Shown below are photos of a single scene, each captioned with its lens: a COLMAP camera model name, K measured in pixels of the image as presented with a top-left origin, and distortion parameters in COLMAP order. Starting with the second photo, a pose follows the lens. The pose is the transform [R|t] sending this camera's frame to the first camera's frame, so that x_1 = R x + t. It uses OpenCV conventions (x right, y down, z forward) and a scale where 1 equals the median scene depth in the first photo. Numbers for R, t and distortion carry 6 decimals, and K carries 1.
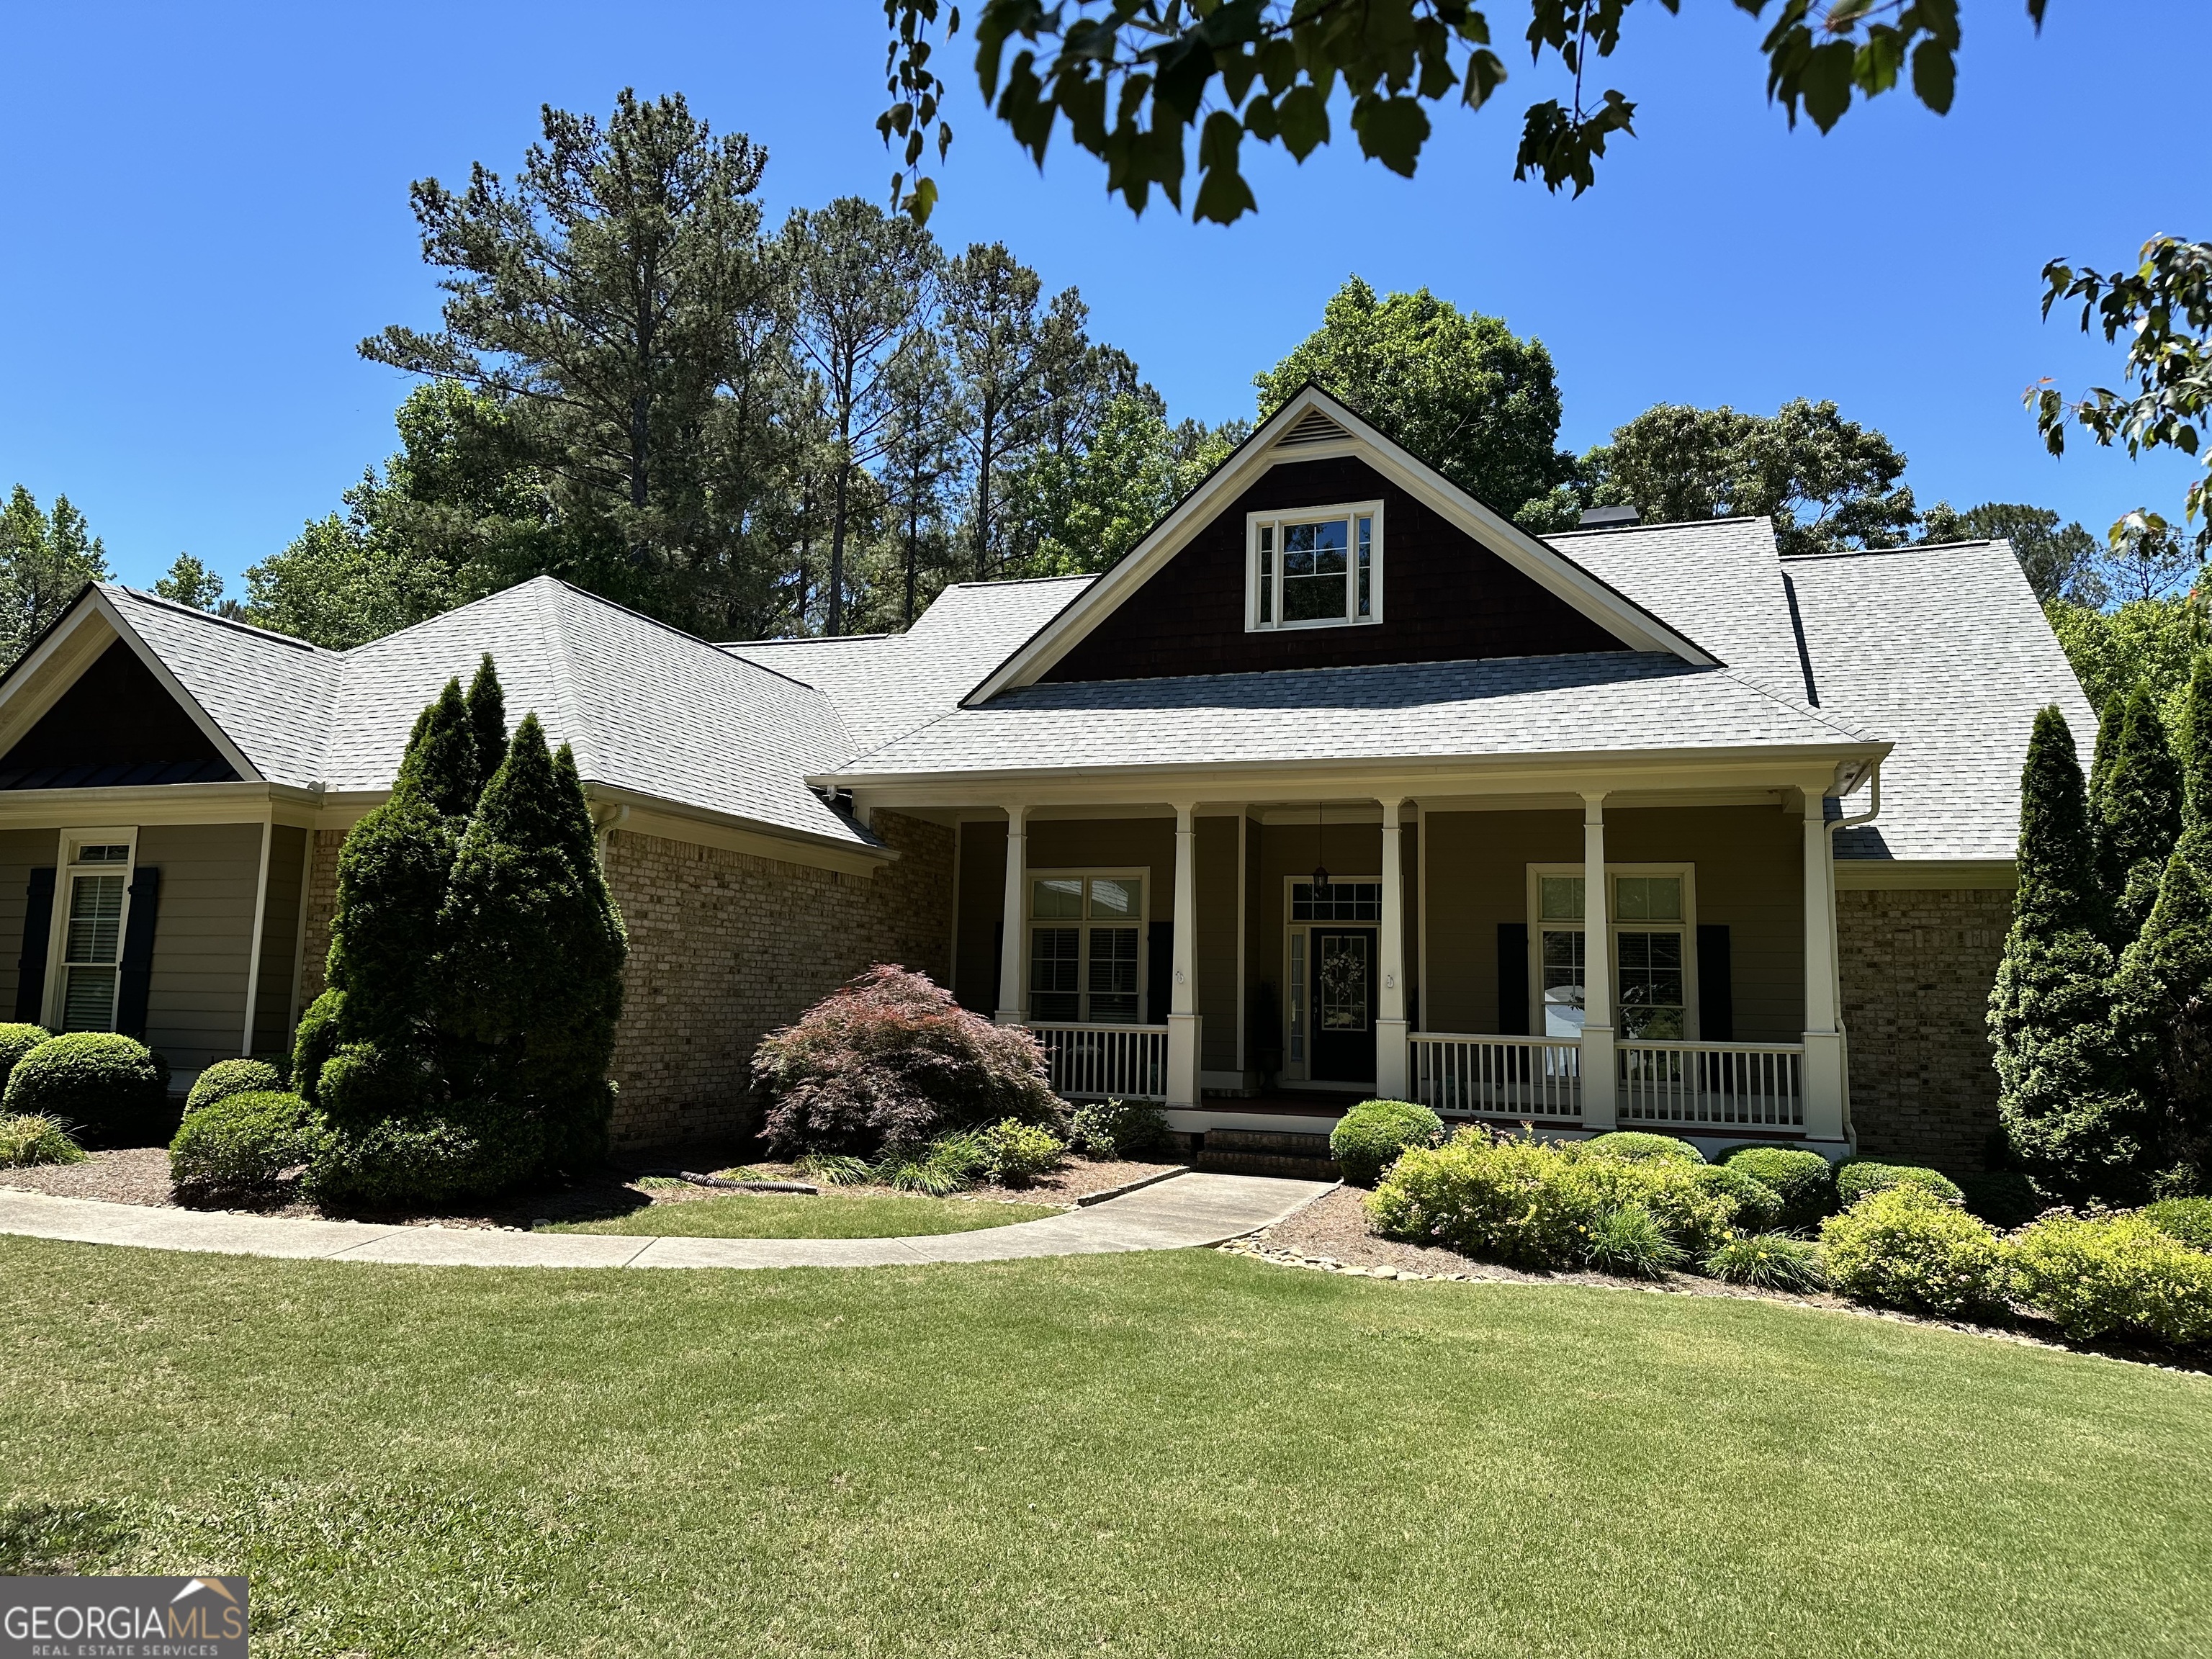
lens RADIAL K [[1544.9, 0, 1099.9], [0, 1544.9, 812.0], [0, 0, 1]] dist [0.074105, -0.074588]
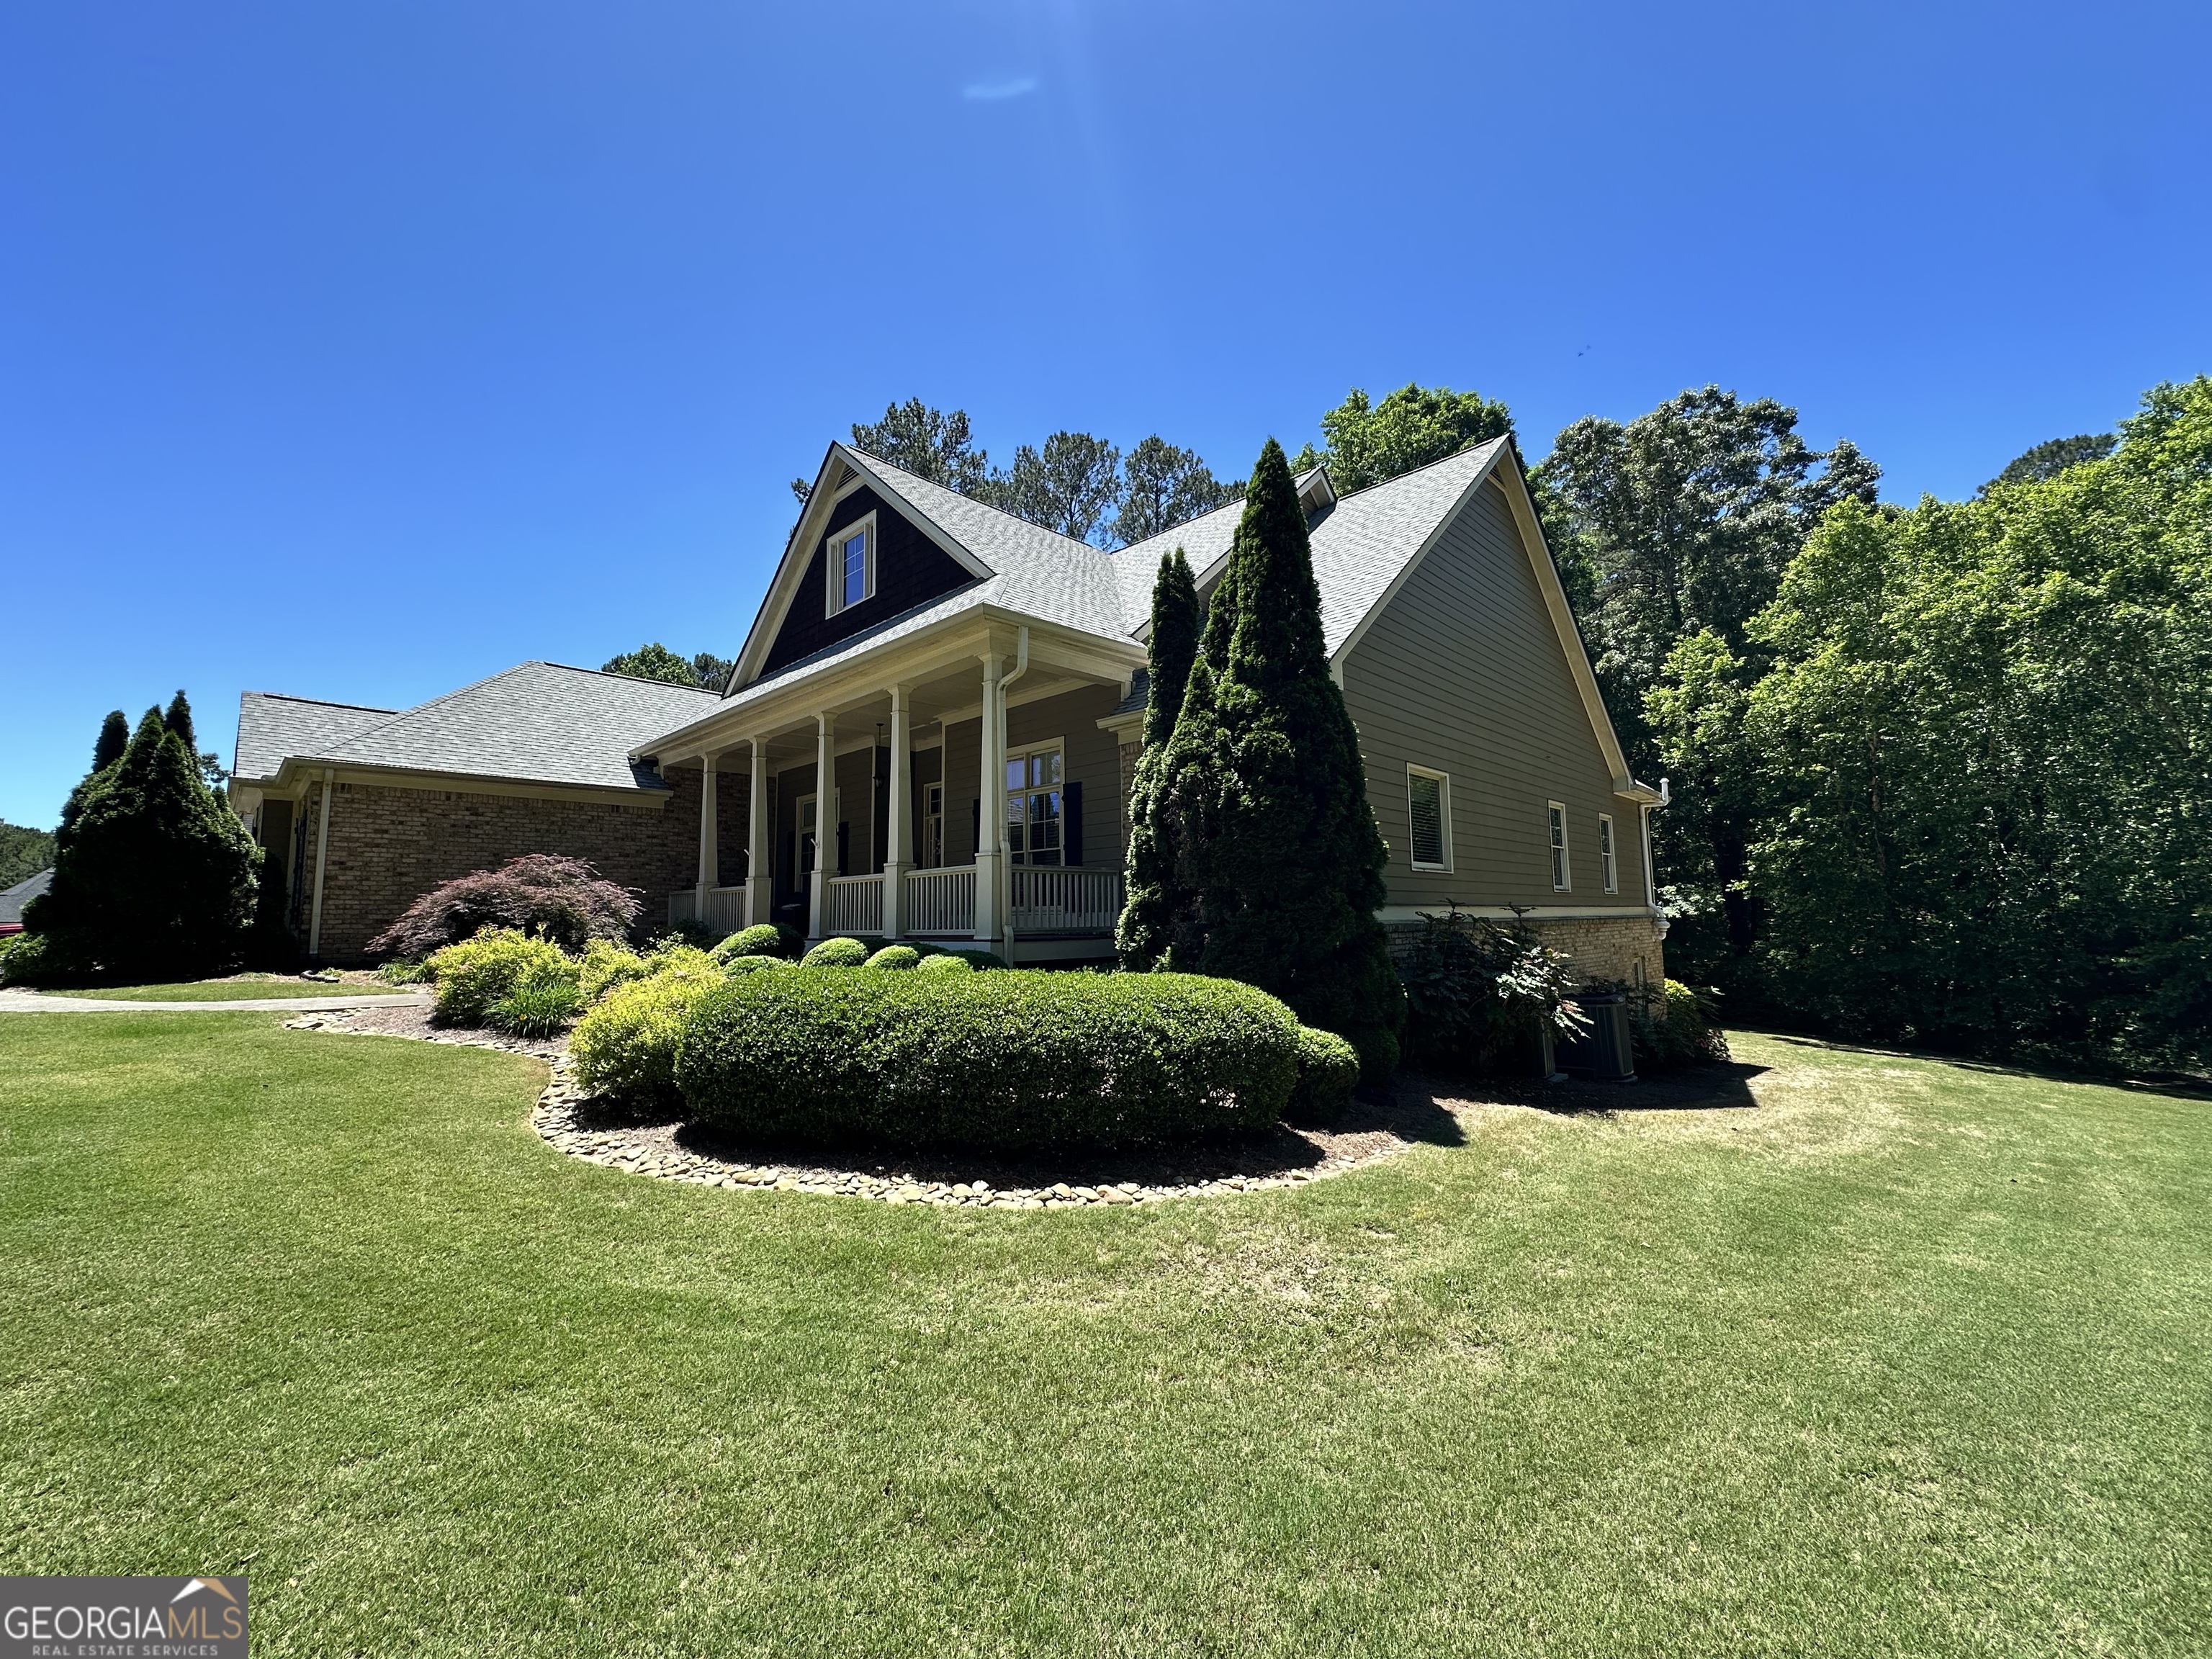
lens RADIAL K [[883.3, 0, 1103.2], [0, 883.3, 828.4], [0, 0, 1]] dist [-0.004863, 0.002400]
pose [[0.905763, -0.080101, -0.416147, 0.828878], [0.090057, 0.995927, 0.004316, 0.126770], [0.414106, -0.041386, 0.909287, 0.412147]]
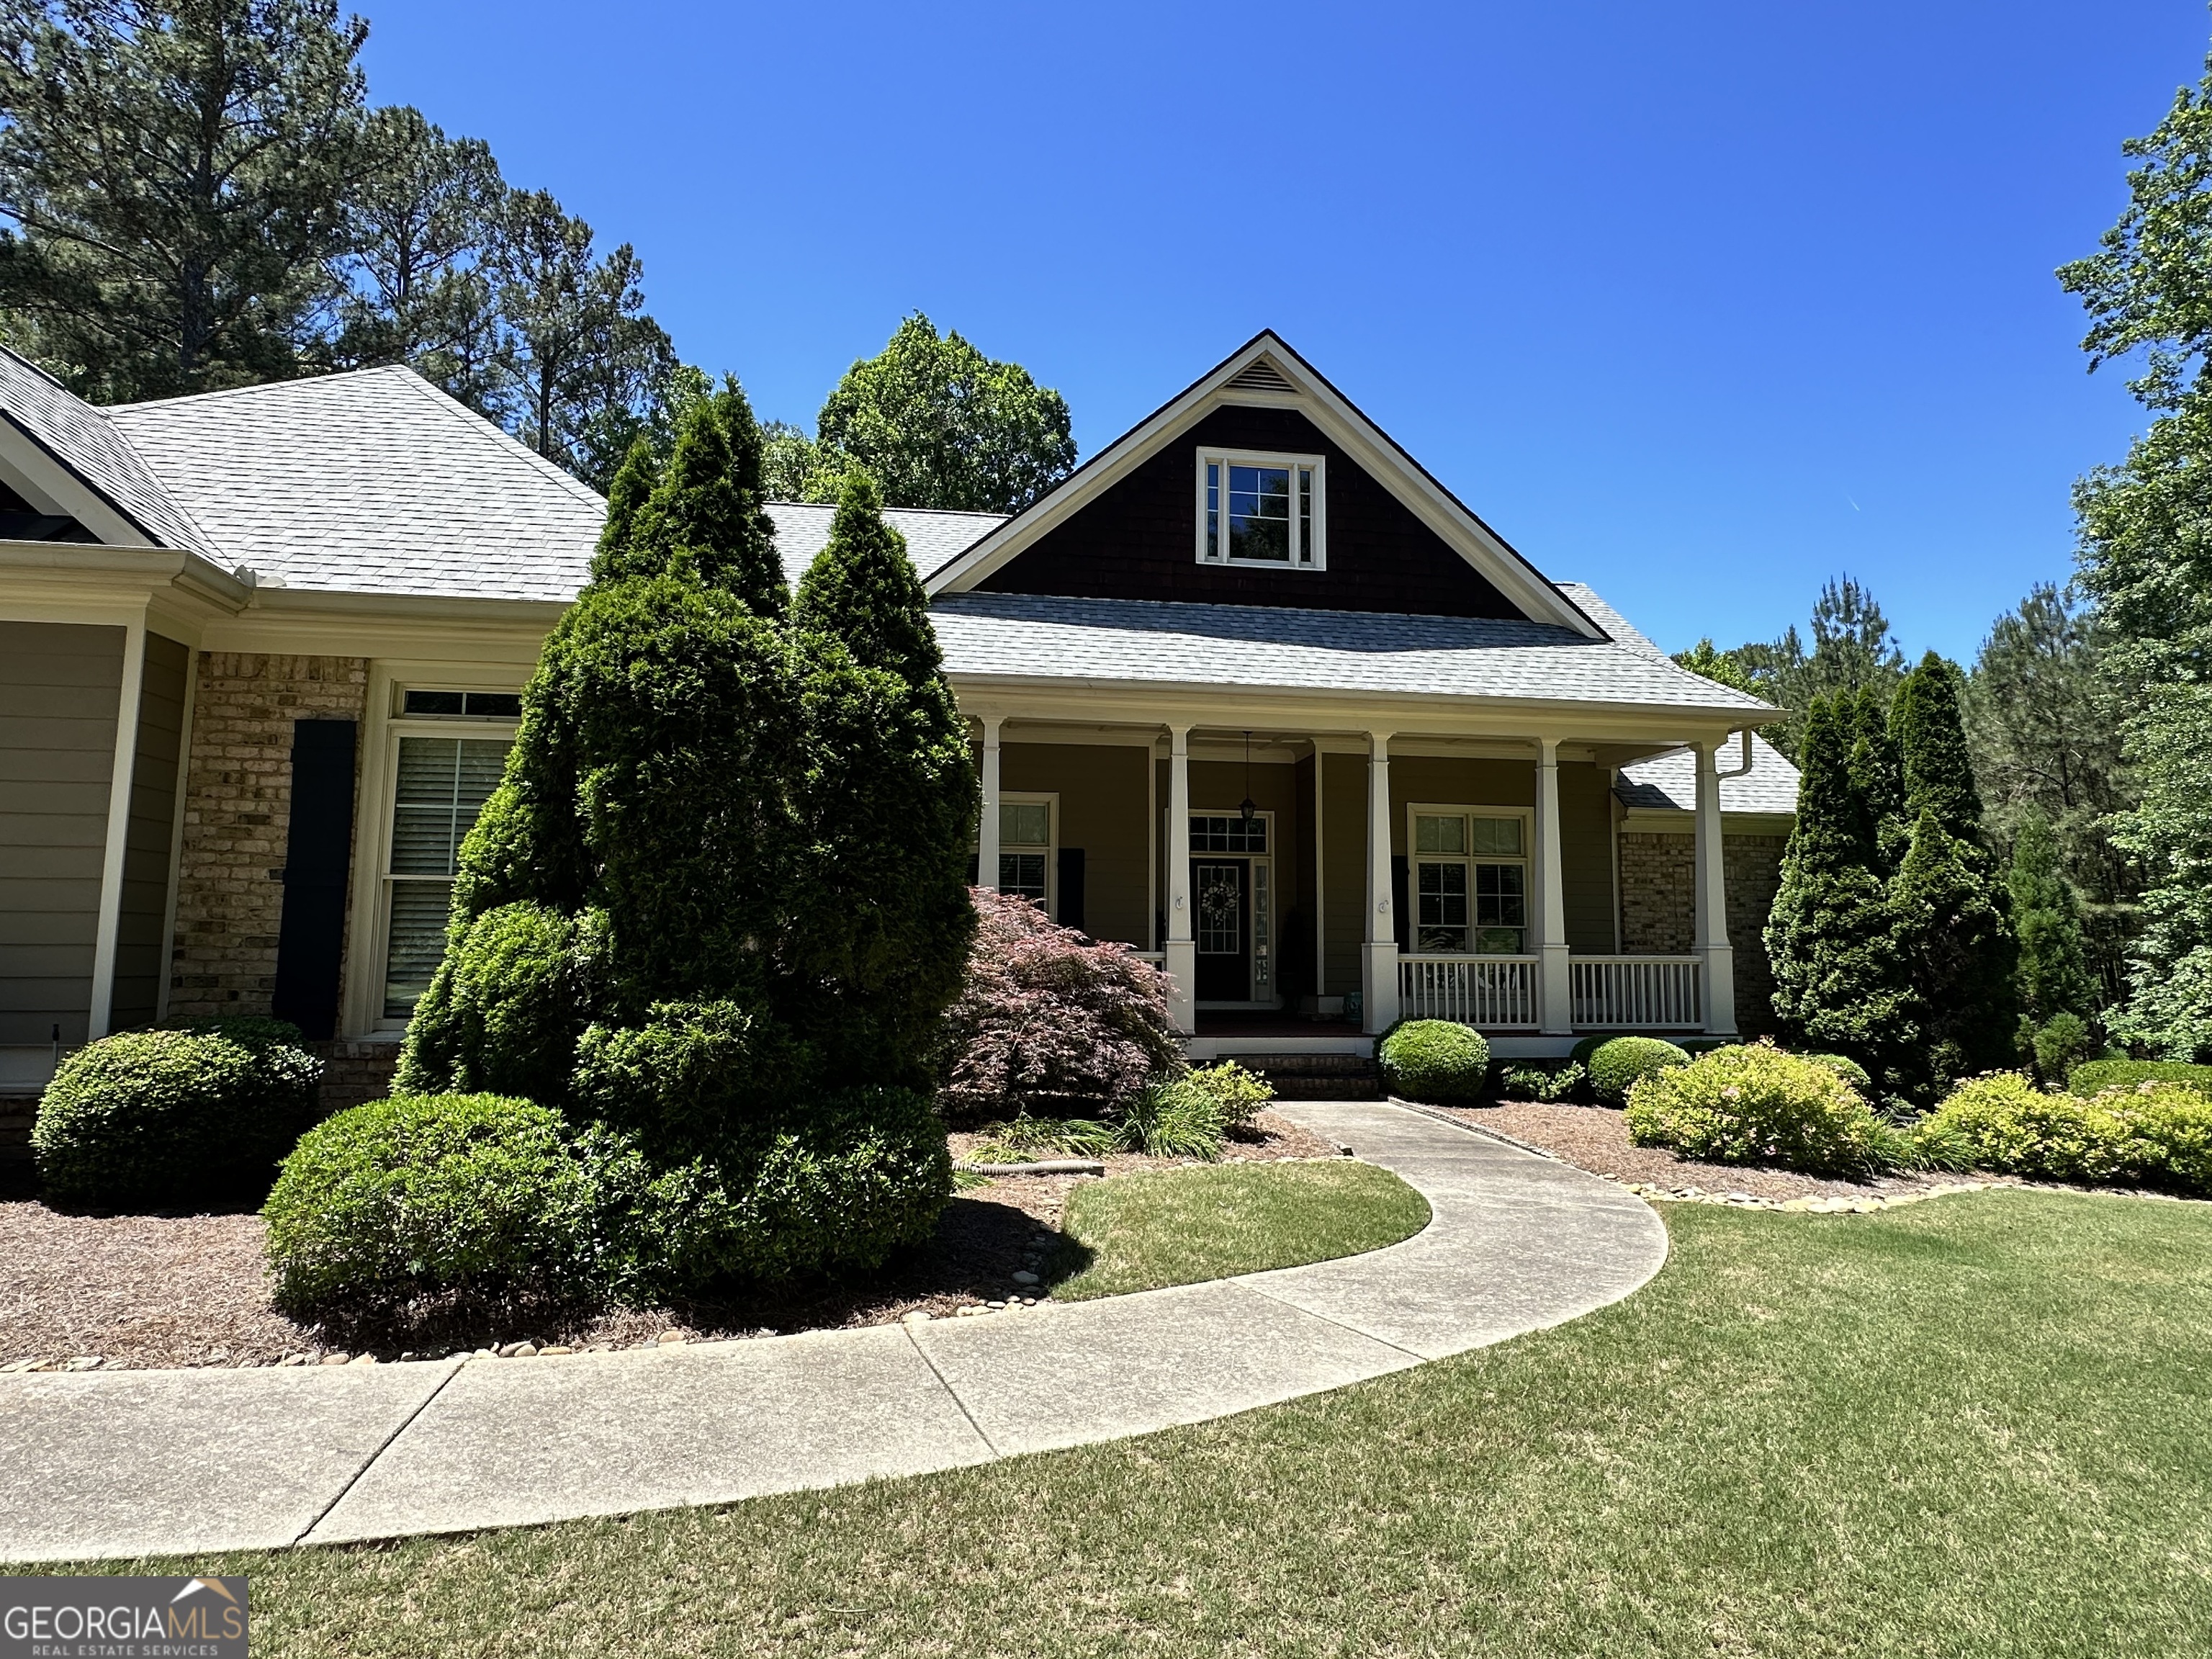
lens RADIAL K [[1189.5, 0, 1099.2], [0, 1189.5, 827.9], [0, 0, 1]] dist [-0.002396, 0.000834]
pose [[0.884483, 0.033368, 0.465378, -0.393538], [-0.049814, 0.998492, 0.023080, 0.051441], [-0.463906, -0.043596, 0.884811, 0.411147]]
